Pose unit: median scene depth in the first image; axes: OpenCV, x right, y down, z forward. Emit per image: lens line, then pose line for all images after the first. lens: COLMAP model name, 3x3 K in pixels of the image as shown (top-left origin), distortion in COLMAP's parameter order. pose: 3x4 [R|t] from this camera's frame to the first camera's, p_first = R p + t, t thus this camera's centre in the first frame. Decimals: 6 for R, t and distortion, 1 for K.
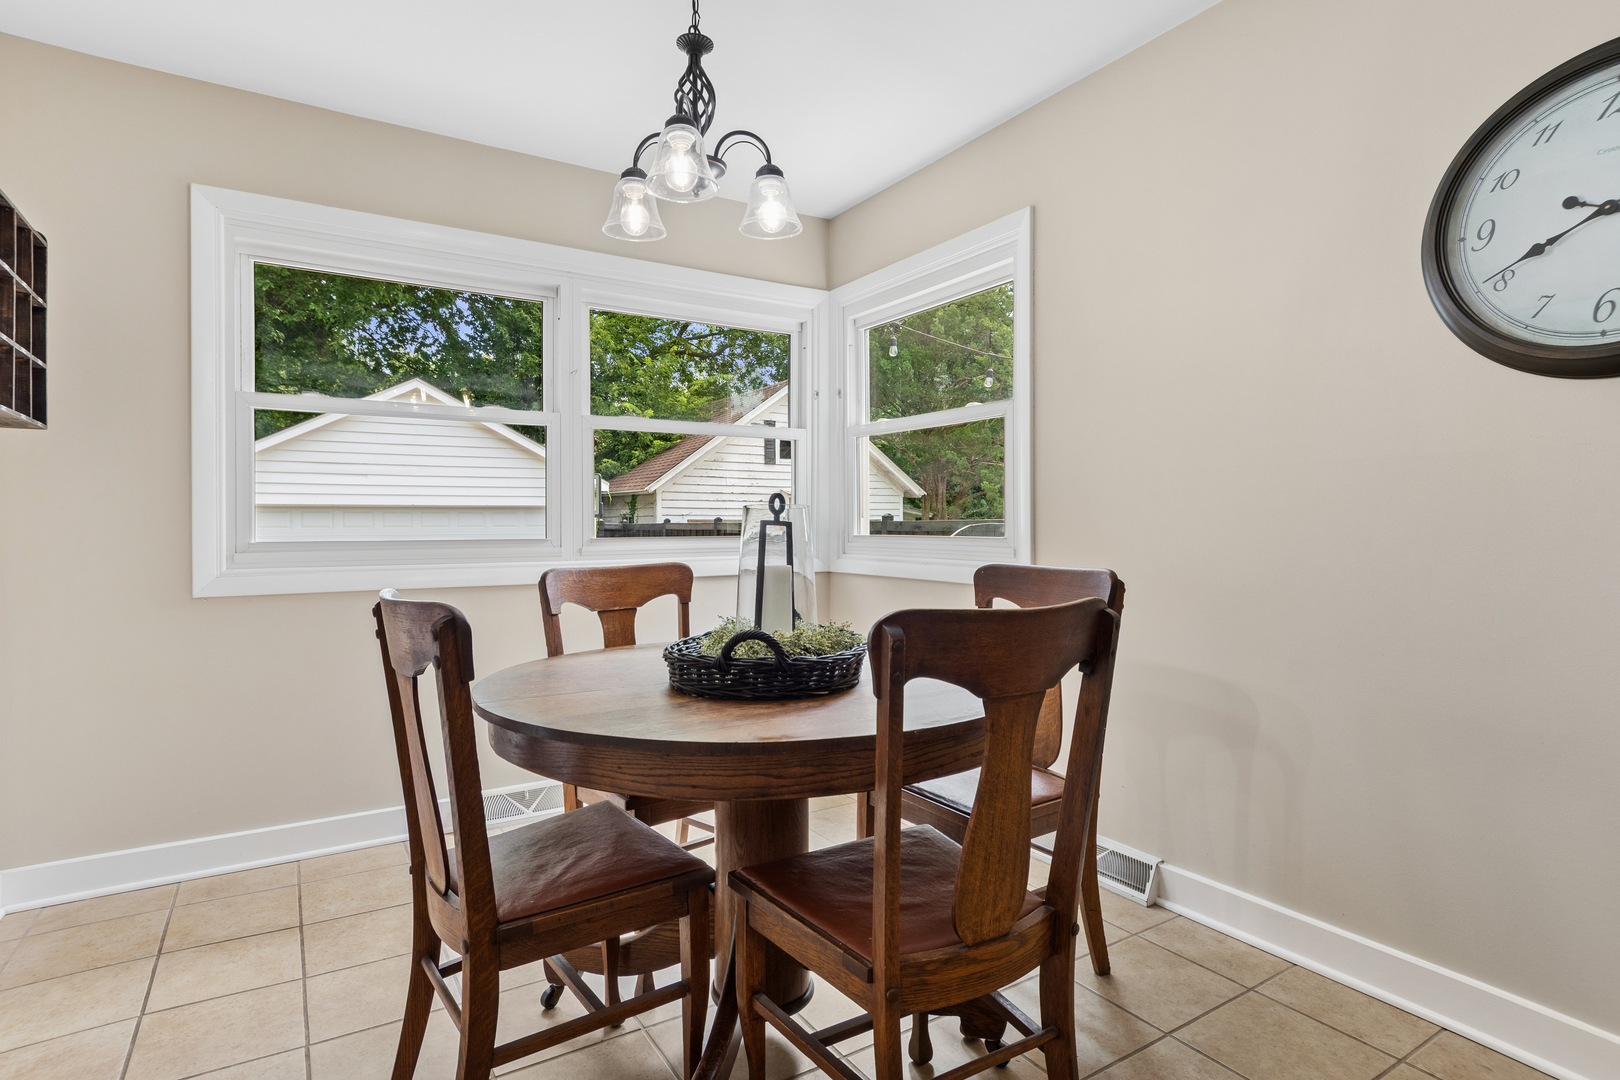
lens RADIAL K [[851.6, 0, 815.3], [0, 851.6, 534.0], [0, 0, 1]] dist [-0.005077, -0.000939]
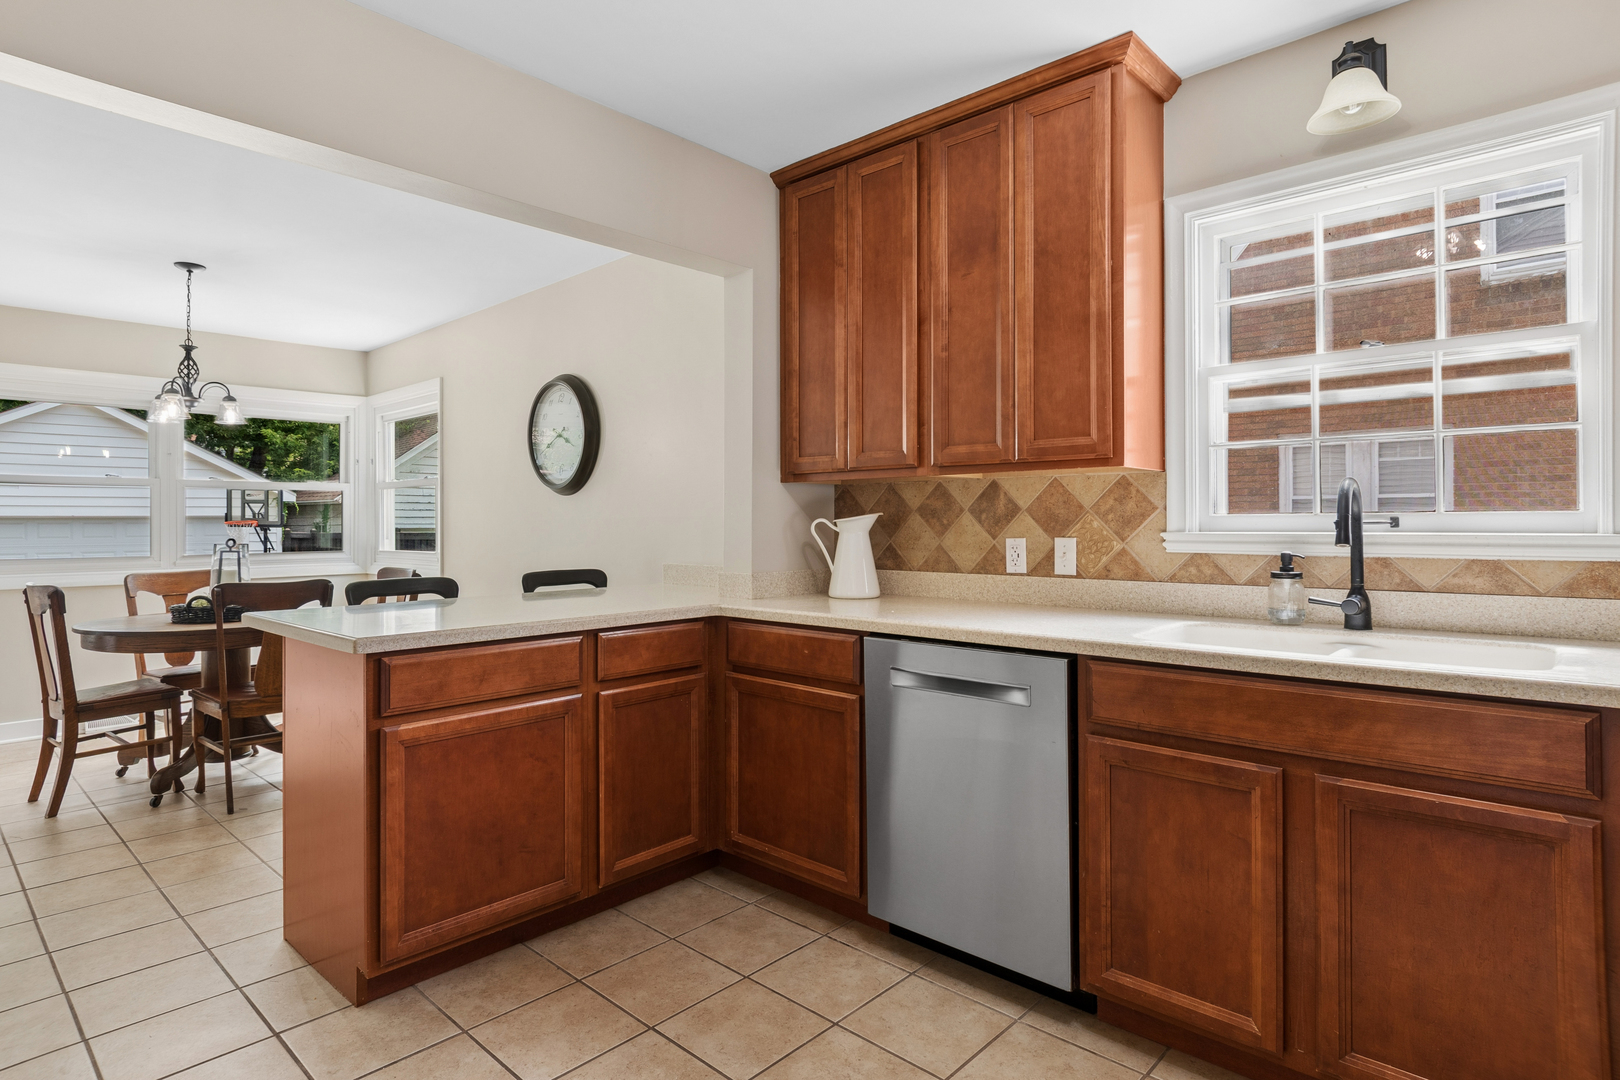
lens RADIAL K [[851.6, 0, 806.8], [0, 851.6, 528.8], [0, 0, 1]] dist [-0.005077, -0.000939]
pose [[0.965372, -0.006027, 0.260807, 0.876617], [0.008064, 0.999945, -0.006743, -0.047459], [-0.260752, 0.008612, 0.965367, -1.665334]]
